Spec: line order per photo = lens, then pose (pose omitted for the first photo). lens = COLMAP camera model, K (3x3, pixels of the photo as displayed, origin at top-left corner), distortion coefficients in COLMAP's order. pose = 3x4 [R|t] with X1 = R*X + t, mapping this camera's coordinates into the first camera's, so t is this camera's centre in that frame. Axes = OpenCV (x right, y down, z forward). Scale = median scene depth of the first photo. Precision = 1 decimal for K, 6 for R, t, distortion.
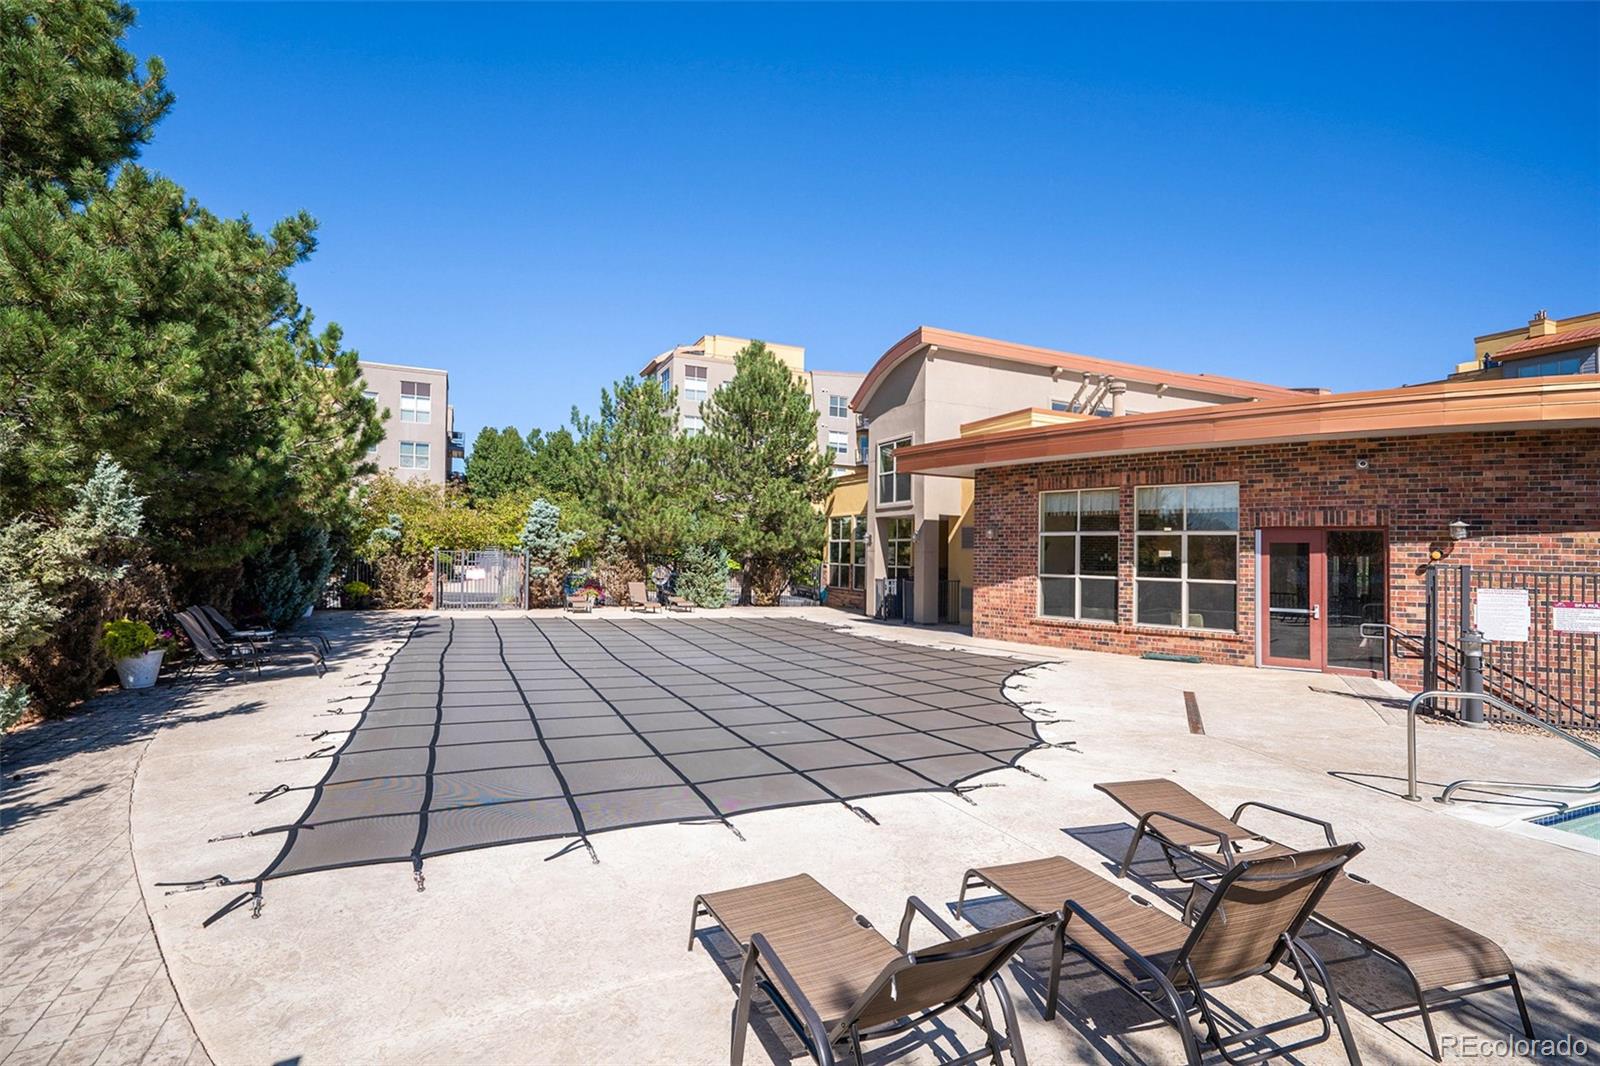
lens RADIAL K [[748.5, 0, 796.8], [0, 748.5, 537.1], [0, 0, 1]] dist [0.003651, 0.000379]
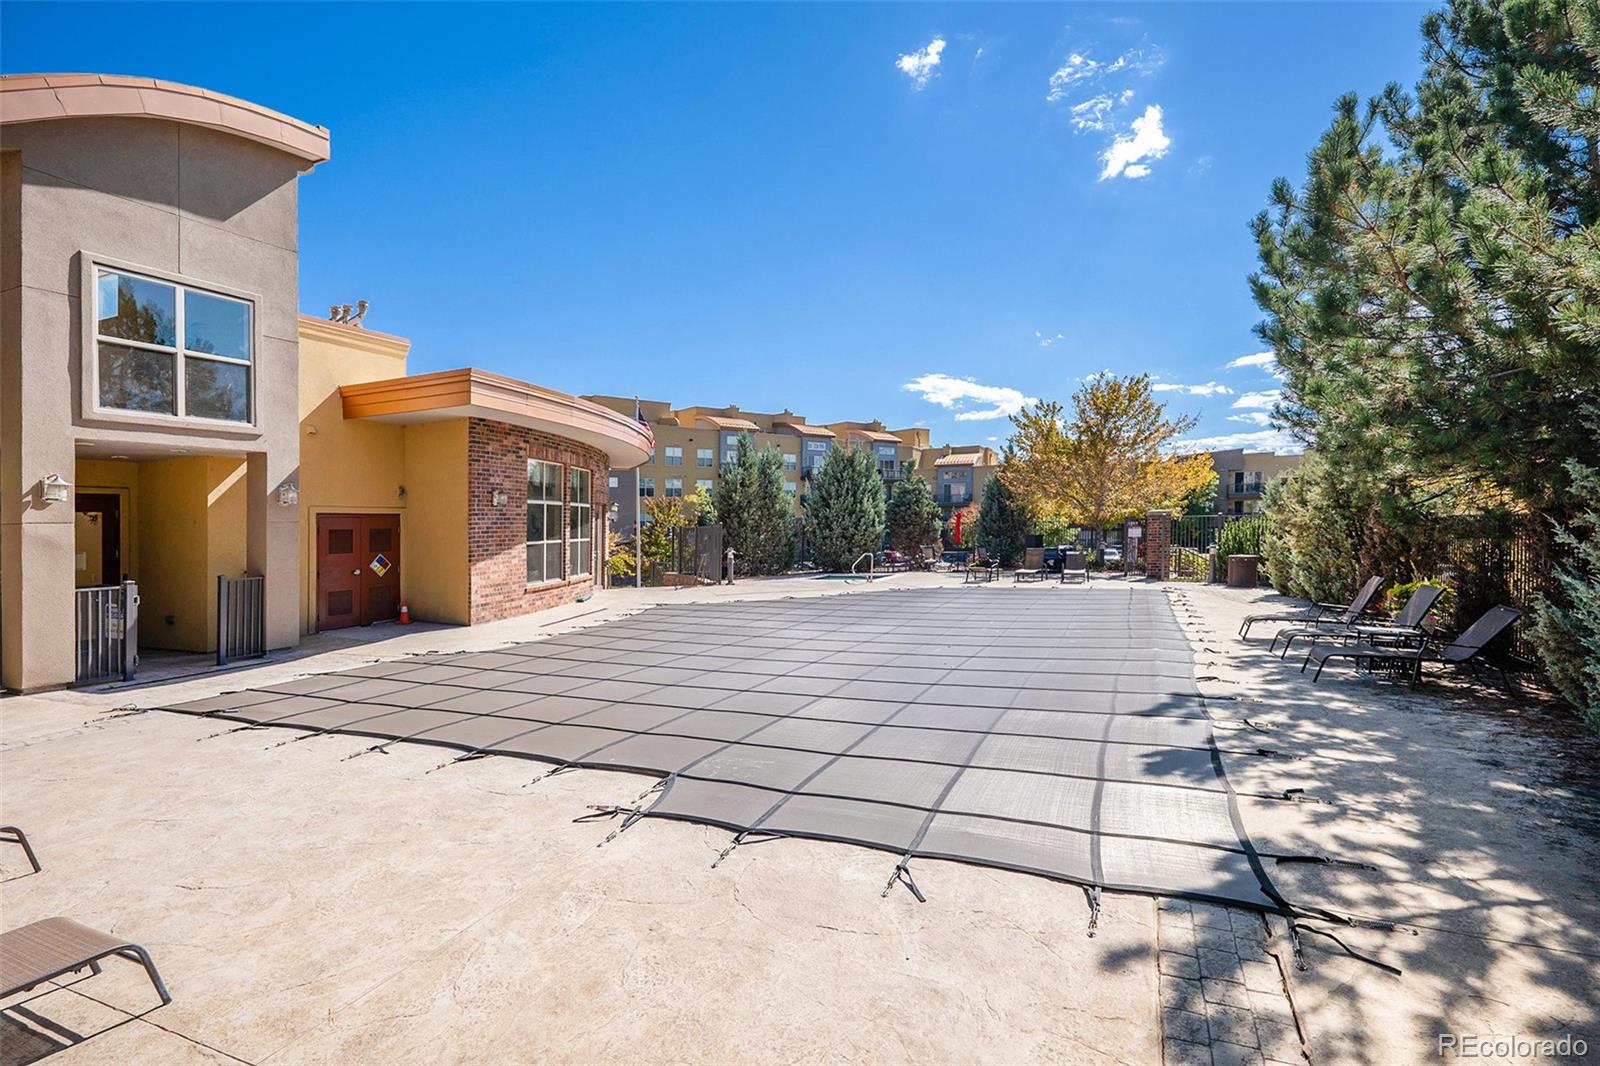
lens RADIAL K [[748.5, 0, 799.3], [0, 748.5, 527.2], [0, 0, 1]] dist [0.003651, 0.000379]
pose [[-0.653205, -0.016285, 0.757006, -0.627198], [-0.020413, 0.999784, 0.003894, 0.018045], [-0.756906, -0.012909, -0.653397, 1.316905]]
